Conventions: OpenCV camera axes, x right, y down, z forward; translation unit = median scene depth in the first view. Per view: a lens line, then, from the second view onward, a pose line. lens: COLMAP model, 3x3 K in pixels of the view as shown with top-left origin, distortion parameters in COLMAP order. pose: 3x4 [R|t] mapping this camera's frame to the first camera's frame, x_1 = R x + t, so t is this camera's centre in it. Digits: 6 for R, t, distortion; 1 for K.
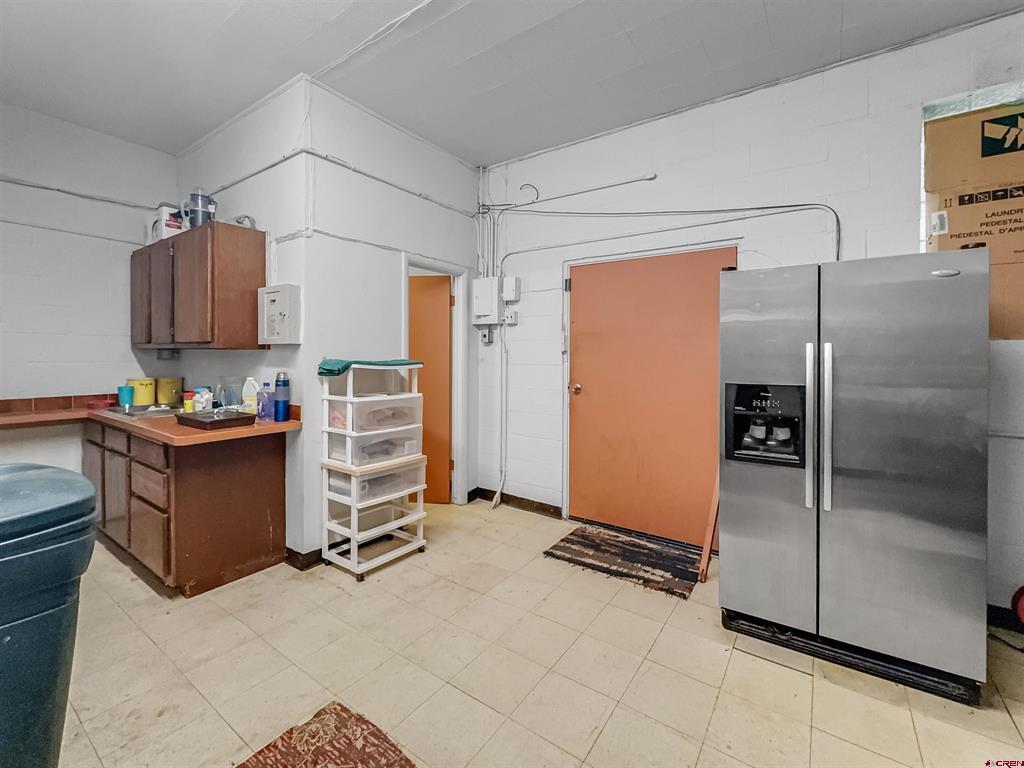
lens RADIAL K [[440.2, 0, 514.6], [0, 440.2, 378.7], [0, 0, 1]] dist [-0.000336, 0.000008]
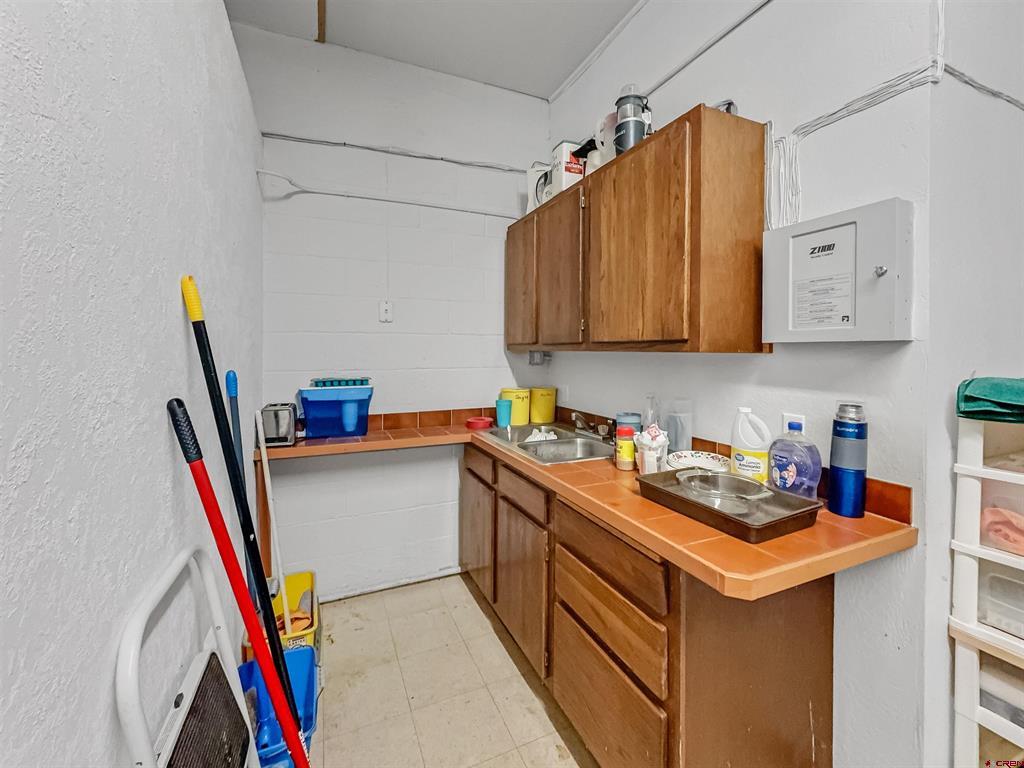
lens RADIAL K [[424.2, 0, 512.2], [0, 424.2, 379.0], [0, 0, 1]] dist [-0.001949, -0.000190]
pose [[0.860584, 0.028209, -0.508527, -0.555334], [-0.021530, 0.999587, 0.019015, -0.038203], [0.508853, -0.005416, 0.860836, 0.416938]]
